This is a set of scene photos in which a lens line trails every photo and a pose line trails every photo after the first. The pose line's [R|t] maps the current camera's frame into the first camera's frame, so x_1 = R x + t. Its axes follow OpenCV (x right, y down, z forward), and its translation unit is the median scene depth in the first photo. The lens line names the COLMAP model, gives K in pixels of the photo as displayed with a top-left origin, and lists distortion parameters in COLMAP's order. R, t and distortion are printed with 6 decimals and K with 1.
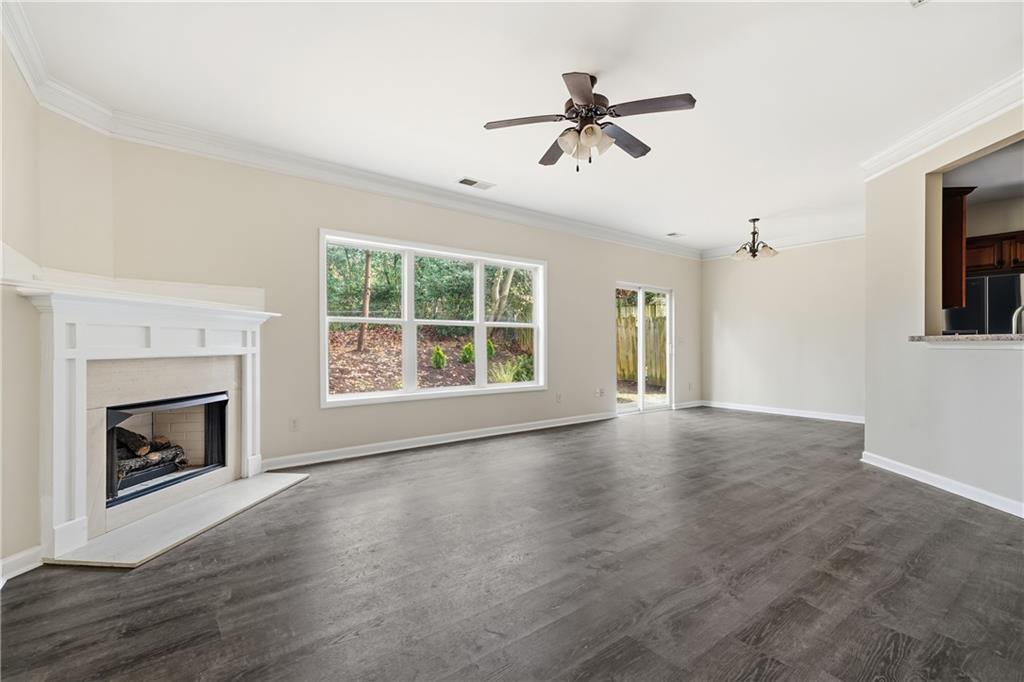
lens RADIAL K [[458.1, 0, 508.0], [0, 458.1, 347.4], [0, 0, 1]] dist [0.004732, 0.000842]
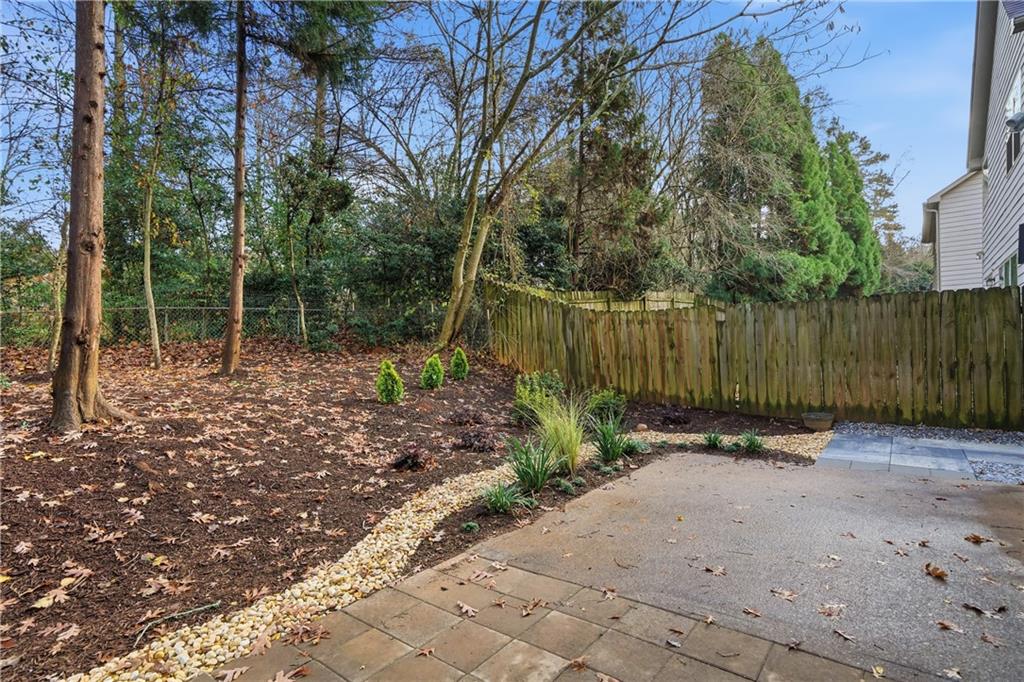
lens RADIAL K [[480.9, 0, 502.8], [0, 480.9, 349.3], [0, 0, 1]] dist [0.005485, 0.000100]
pose [[0.979270, -0.021912, 0.201372, -0.465255], [0.026021, 0.999503, -0.017784, -0.010434], [-0.200883, 0.022655, 0.979353, 1.481645]]
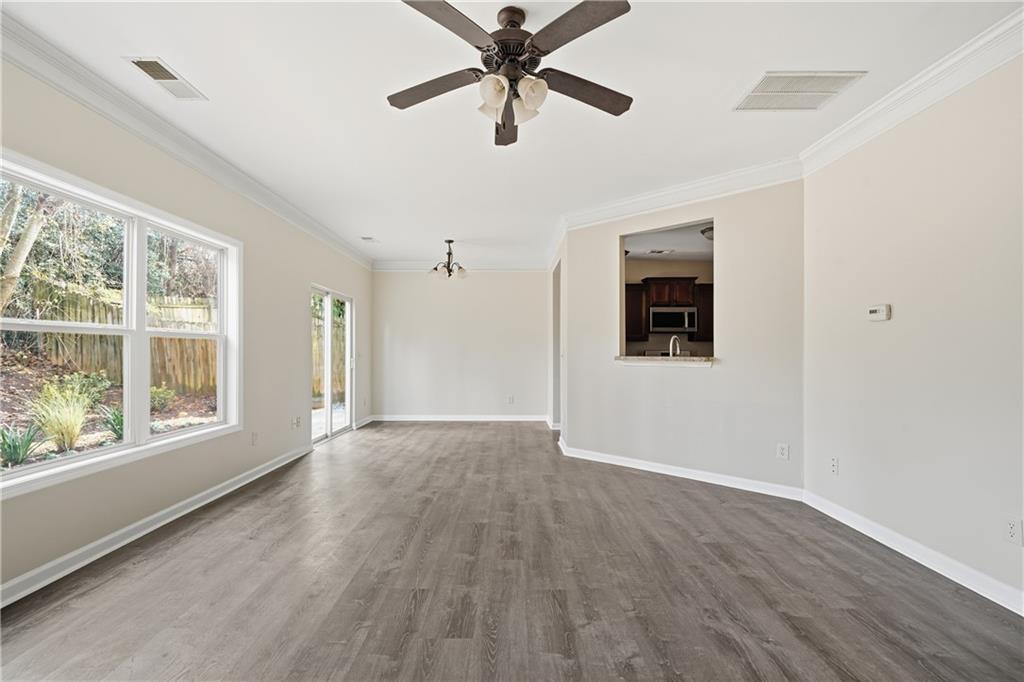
lens RADIAL K [[442.3, 0, 504.1], [0, 442.3, 348.8], [0, 0, 1]] dist [0.007232, 0.001034]
pose [[0.619020, 0.005021, 0.785359, -0.316847], [0.003391, 0.999953, -0.009066, -0.035062], [-0.785368, 0.008275, 0.618974, 0.465562]]
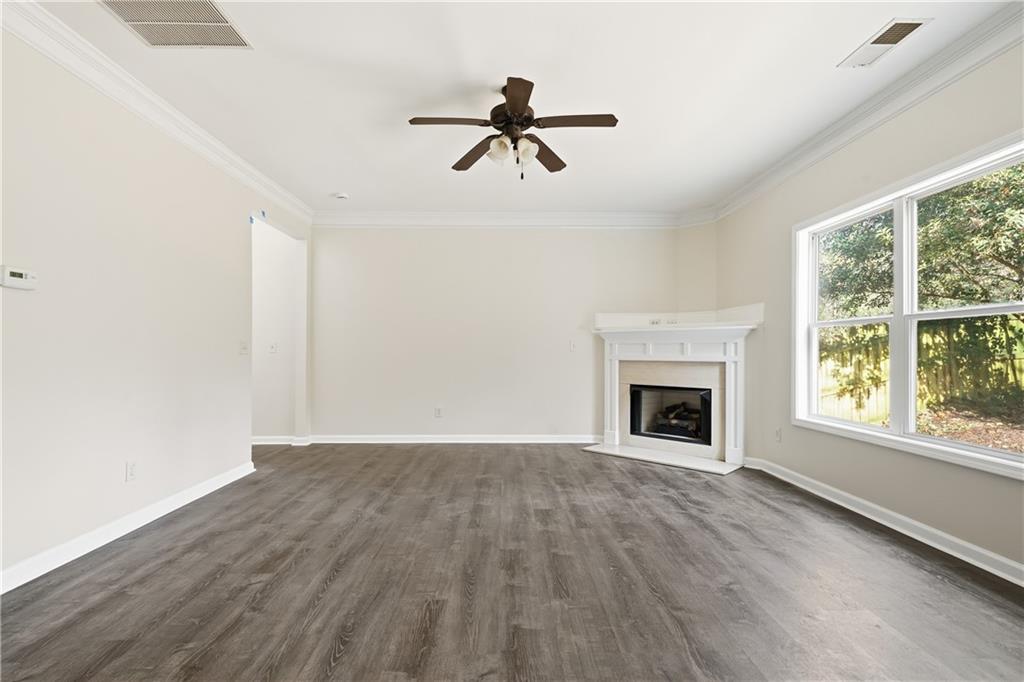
lens RADIAL K [[480.9, 0, 496.6], [0, 480.9, 349.8], [0, 0, 1]] dist [0.005485, 0.000100]
pose [[-0.617521, -0.002720, -0.786550, 0.824193], [-0.005443, 0.999985, 0.000815, -0.013825], [0.786536, 0.004784, -0.617526, 1.318149]]
